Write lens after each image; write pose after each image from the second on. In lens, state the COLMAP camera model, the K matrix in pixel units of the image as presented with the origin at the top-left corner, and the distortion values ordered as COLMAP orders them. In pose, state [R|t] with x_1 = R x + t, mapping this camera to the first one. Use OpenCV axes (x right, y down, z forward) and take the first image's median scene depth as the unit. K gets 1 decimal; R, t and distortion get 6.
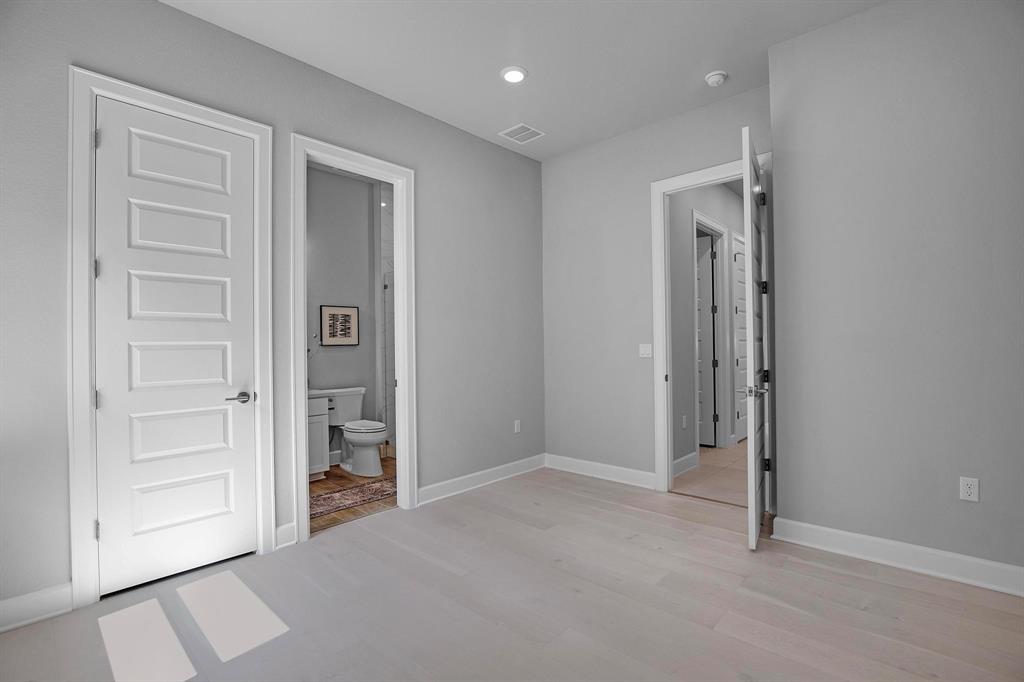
lens RADIAL K [[466.4, 0, 514.3], [0, 466.4, 338.6], [0, 0, 1]] dist [-0.026439, 0.002562]
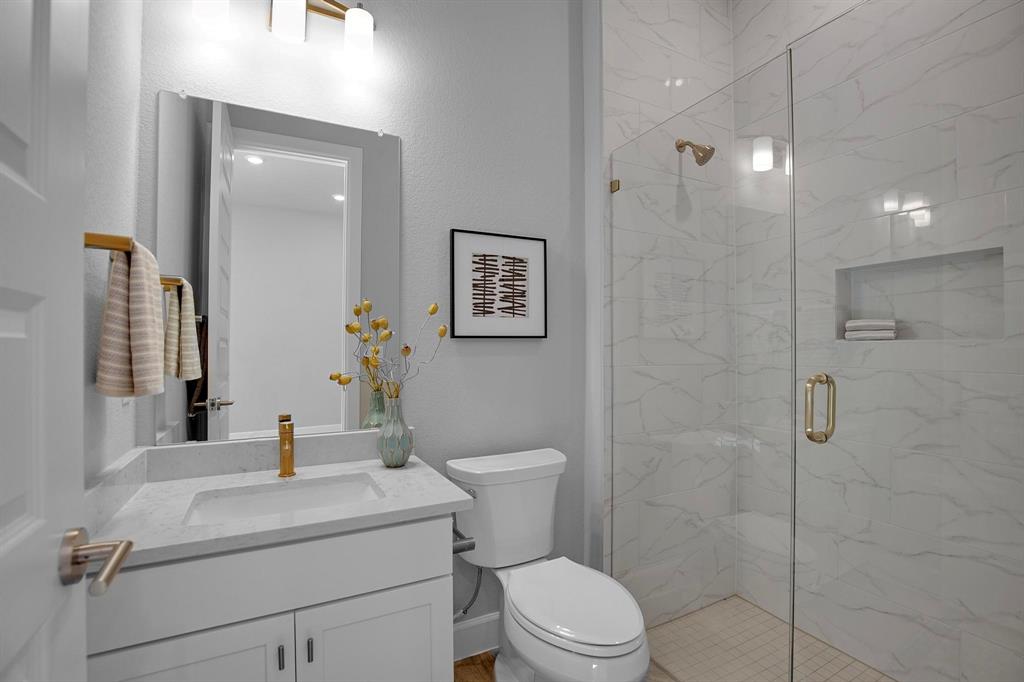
lens RADIAL K [[466.4, 0, 516.2], [0, 466.4, 341.5], [0, 0, 1]] dist [-0.026439, 0.002562]
pose [[0.926418, 0.010092, -0.376362, -0.210948], [-0.010021, 0.999947, 0.002148, 0.016970], [0.376364, 0.001782, 0.926470, 0.629921]]
